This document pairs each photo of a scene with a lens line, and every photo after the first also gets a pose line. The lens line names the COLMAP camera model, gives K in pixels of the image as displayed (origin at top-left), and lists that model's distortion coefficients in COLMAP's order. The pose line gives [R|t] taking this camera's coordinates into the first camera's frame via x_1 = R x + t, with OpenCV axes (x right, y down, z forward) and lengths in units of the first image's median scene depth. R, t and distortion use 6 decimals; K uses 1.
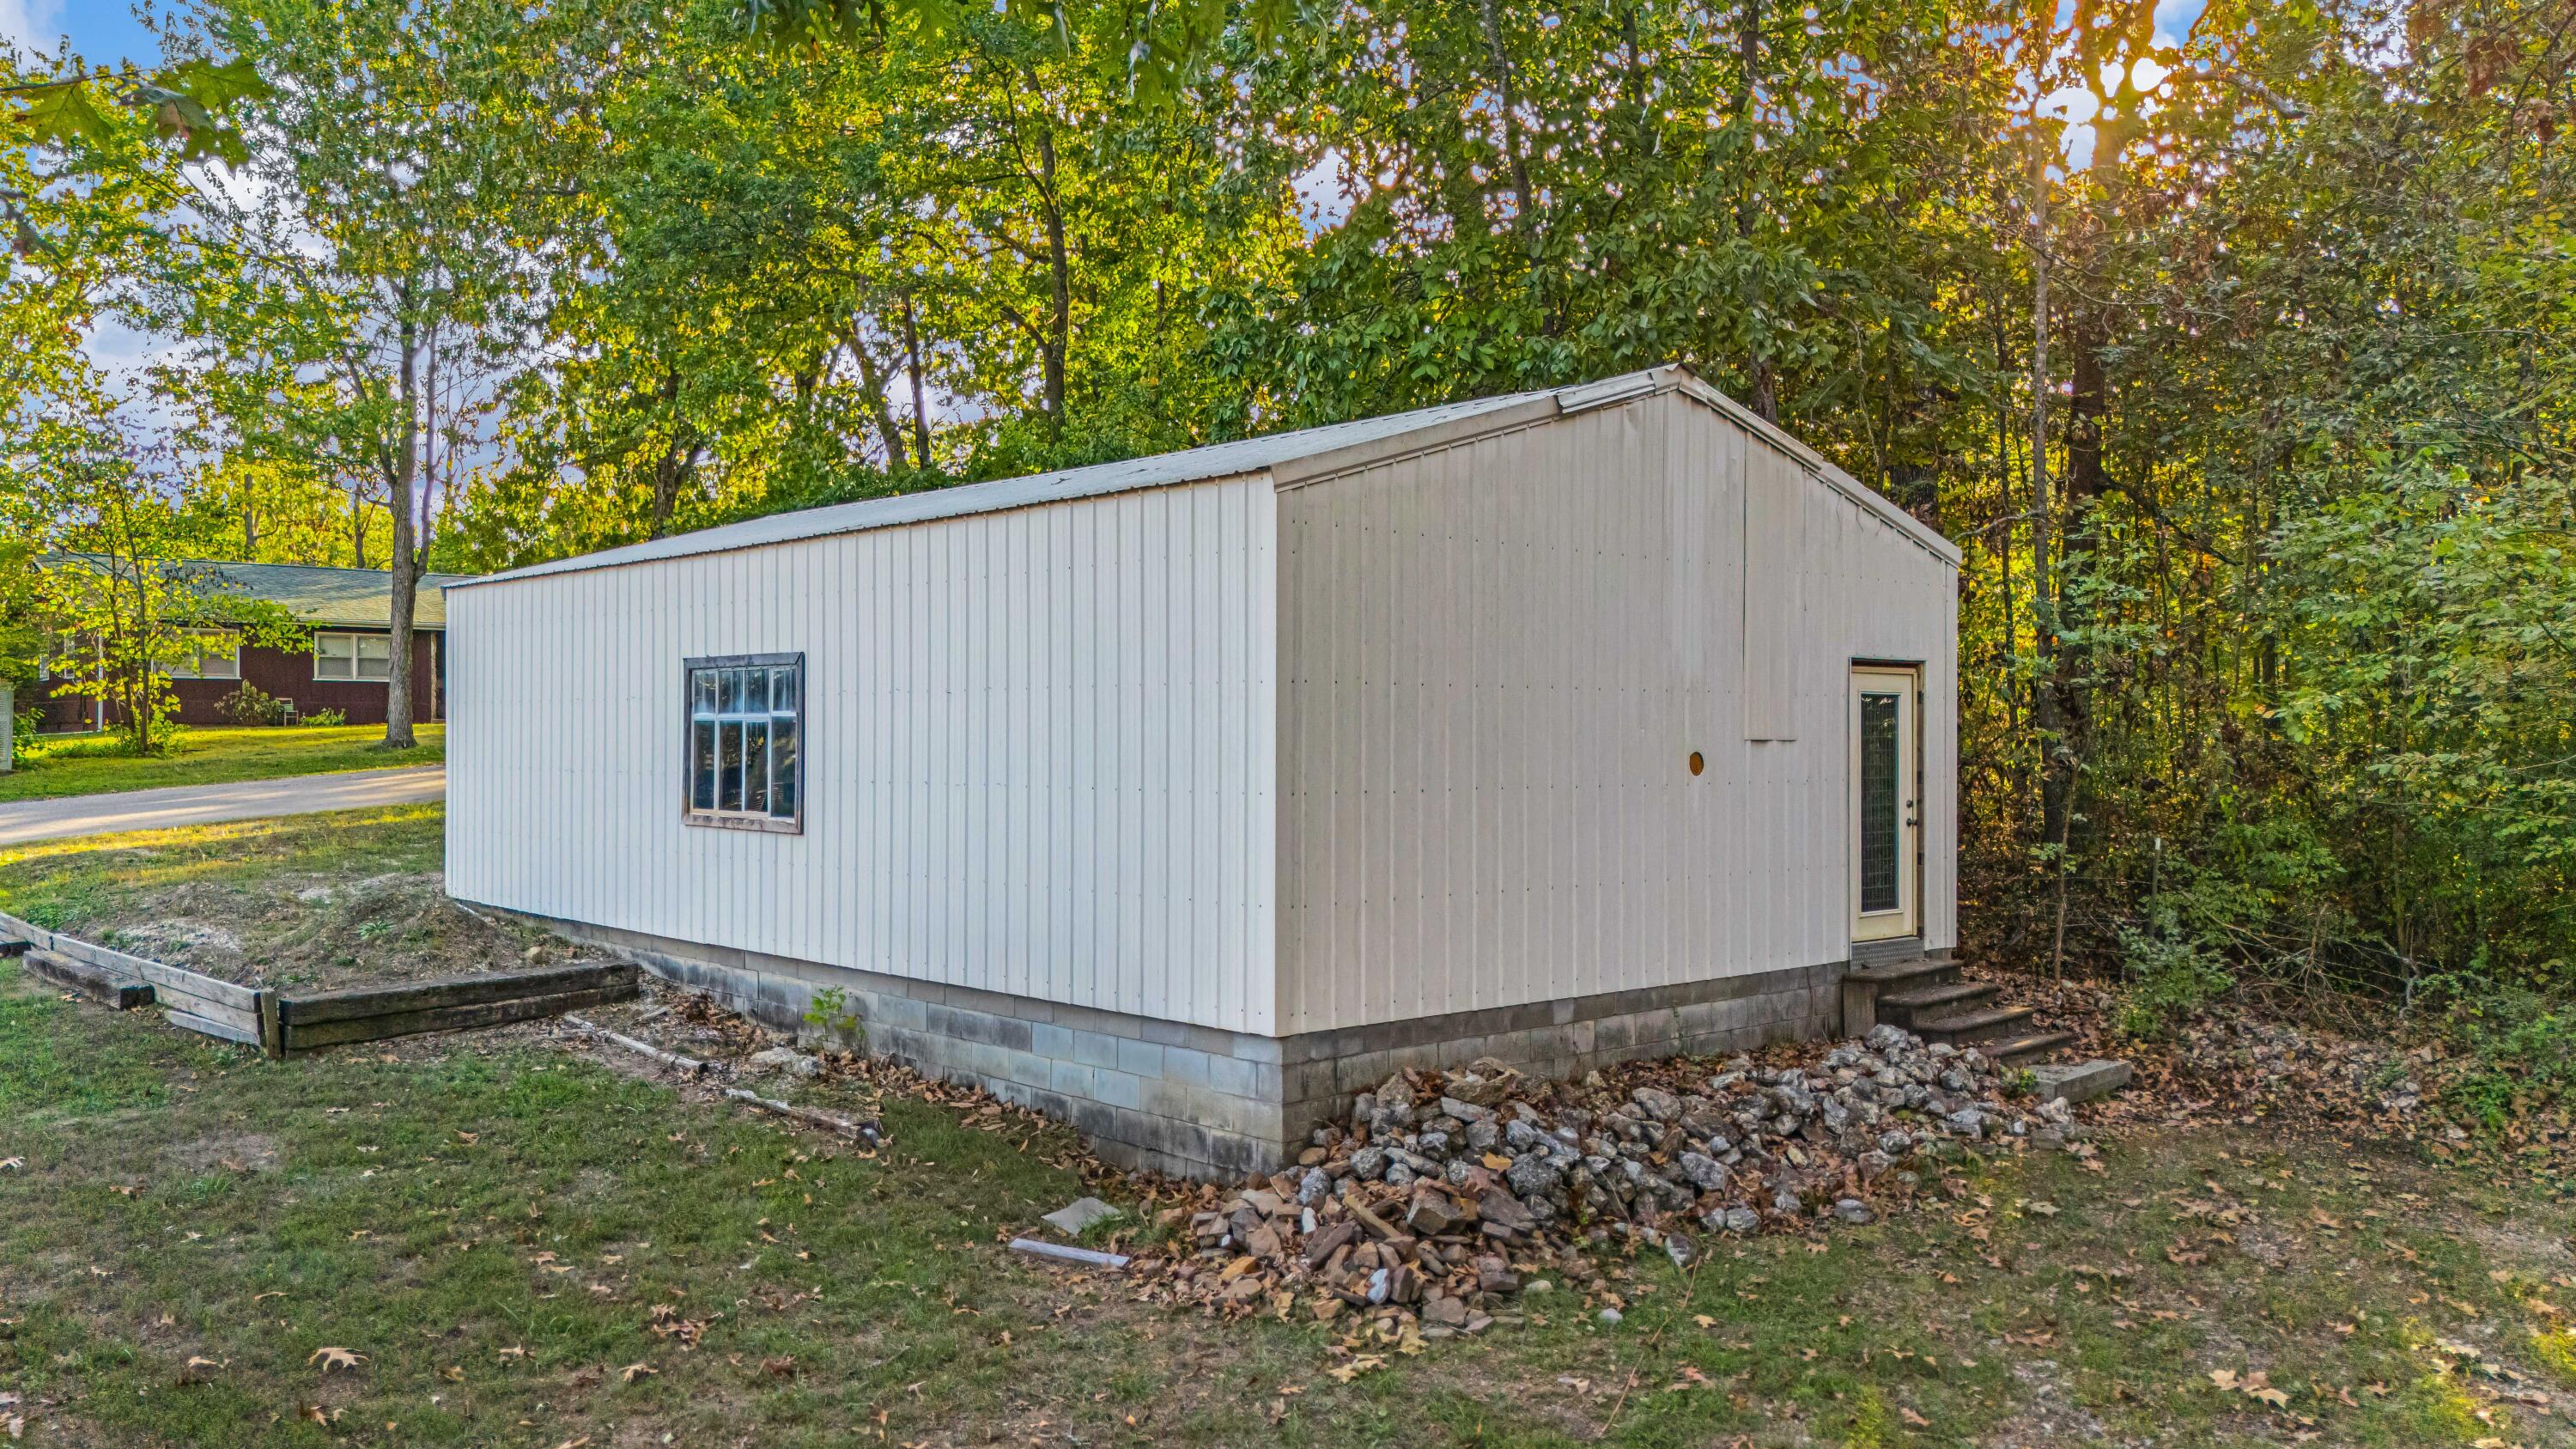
lens RADIAL K [[1973.3, 0, 1278.4], [0, 1973.3, 736.5], [0, 0, 1]] dist [0.108537, -0.006958]
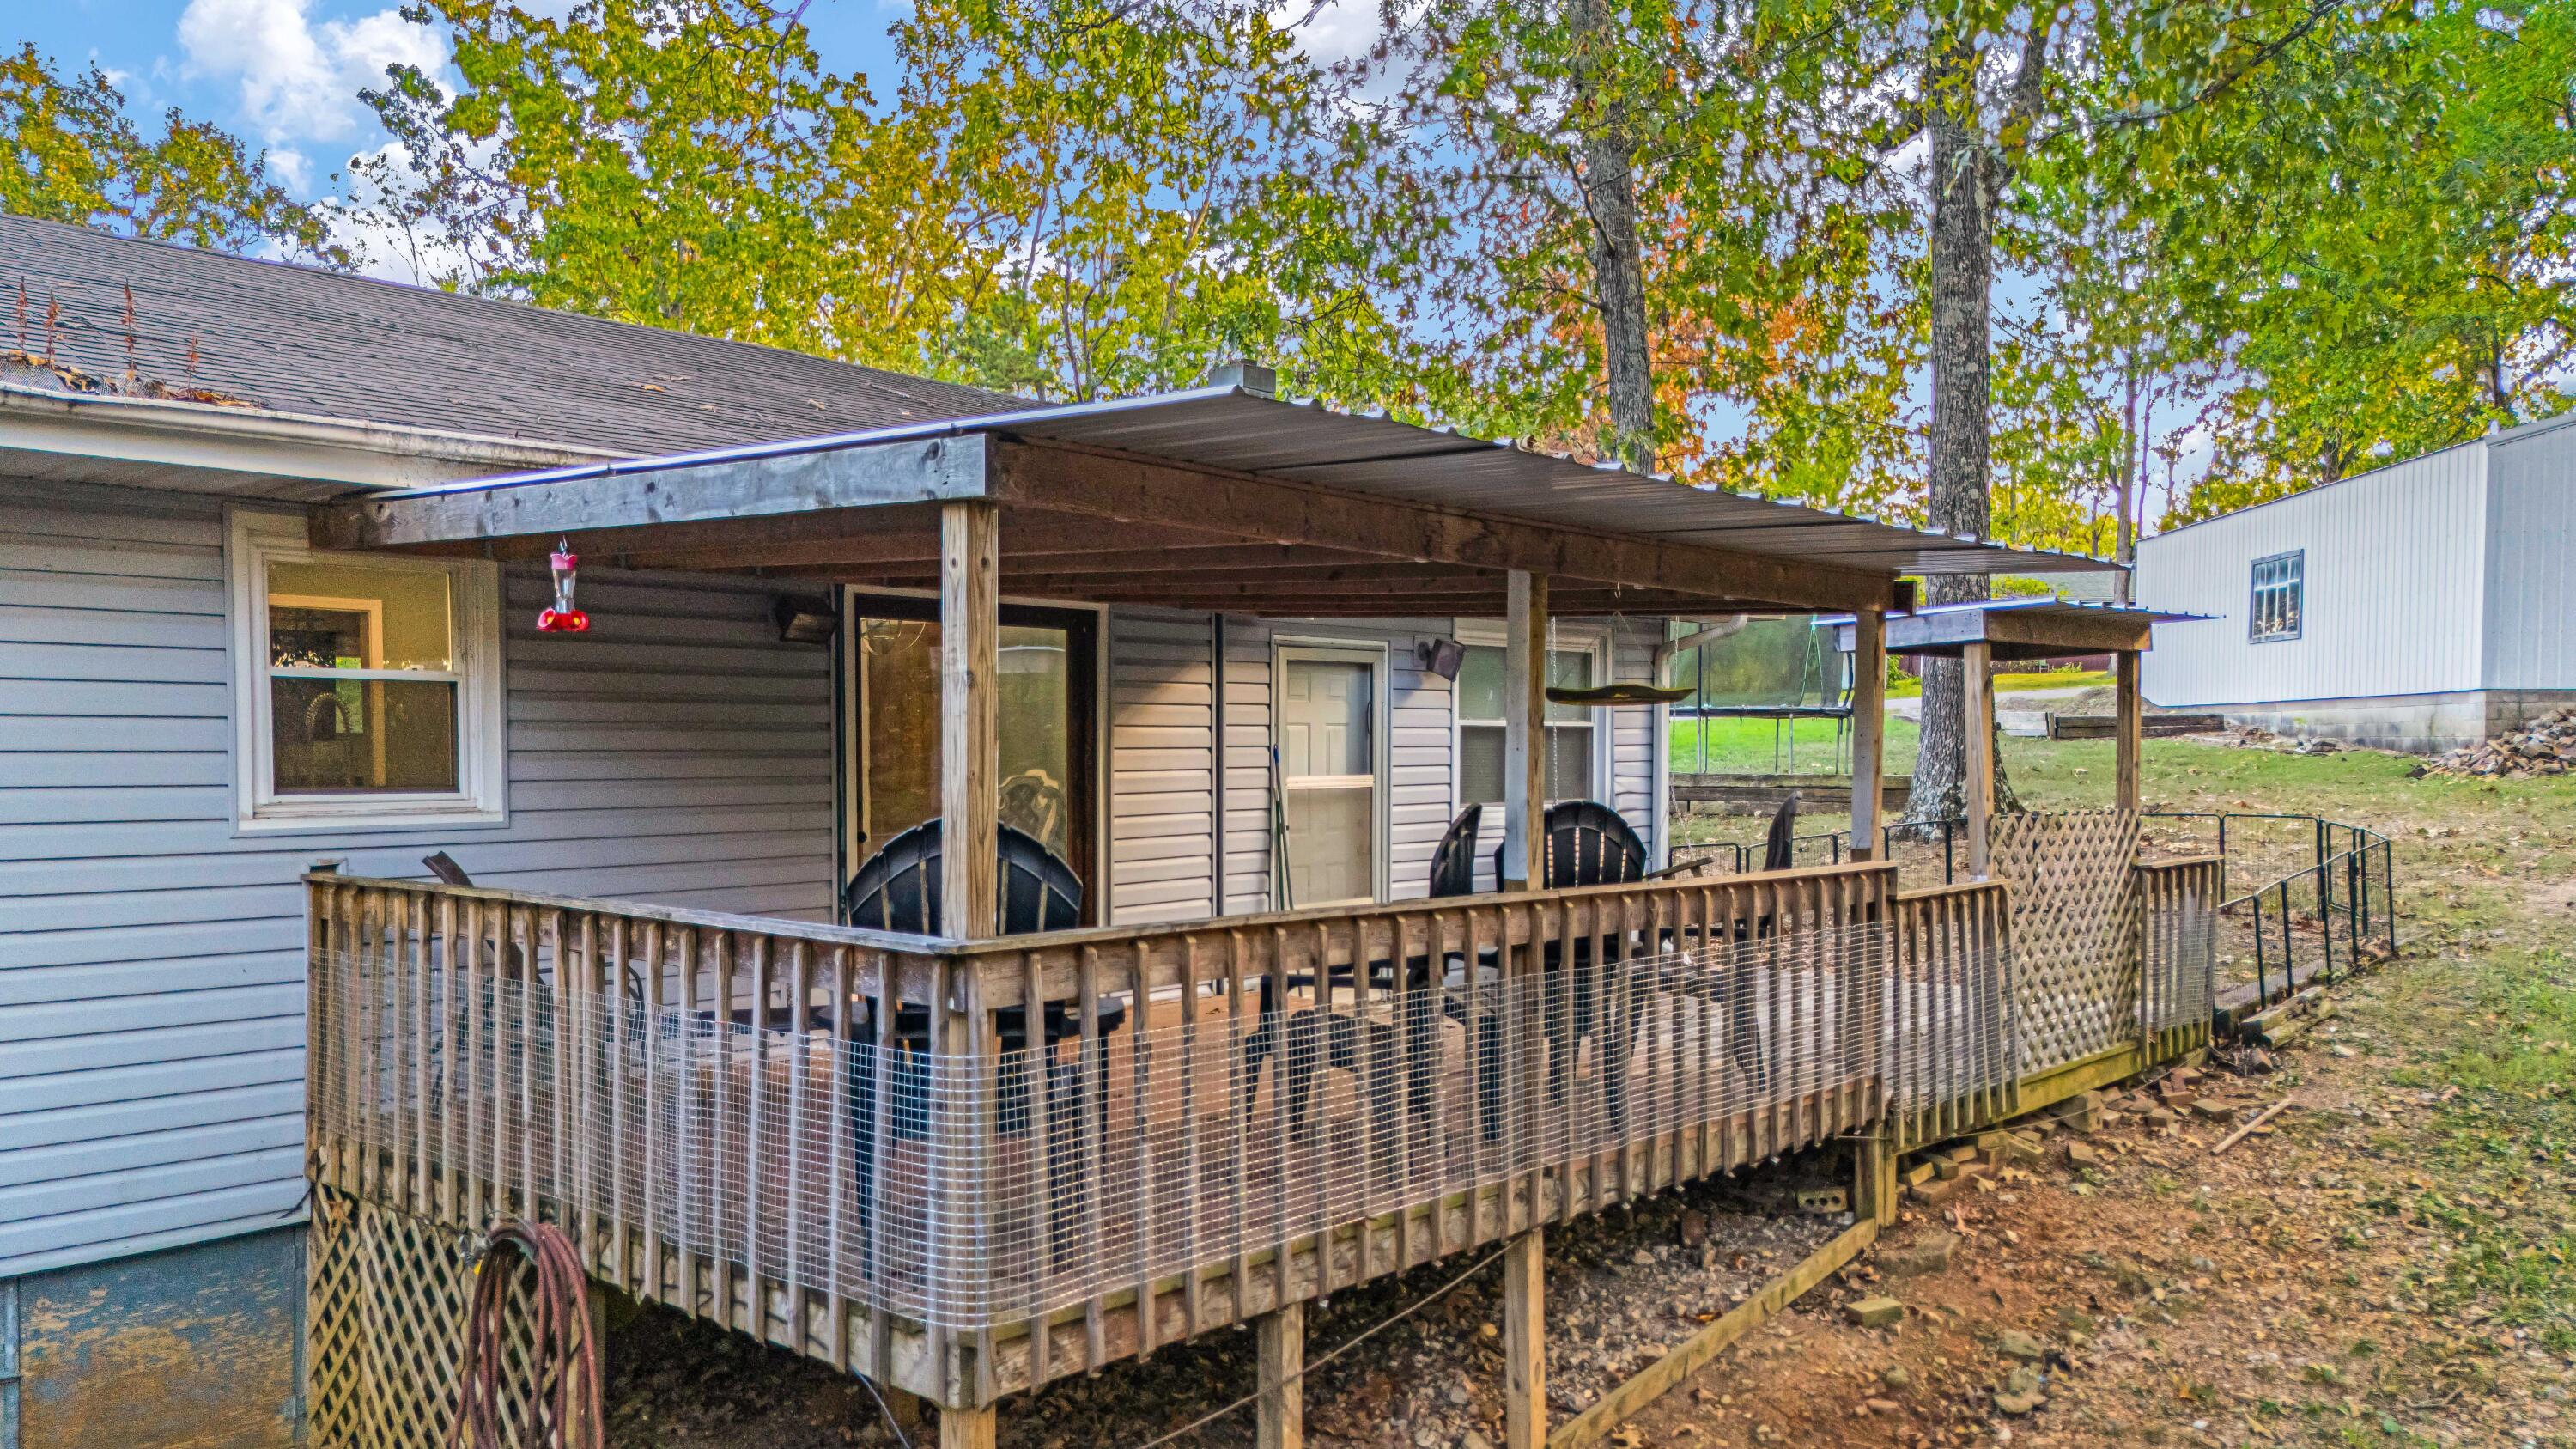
lens RADIAL K [[1935.4, 0, 1288.0], [0, 1935.4, 724.5], [0, 0, 1]] dist [0.038498, -0.000495]
pose [[0.681769, 0.003646, -0.731558, 0.159671], [-0.010741, 0.999930, -0.005026, 0.049328], [0.731489, 0.011284, 0.681760, -0.344647]]
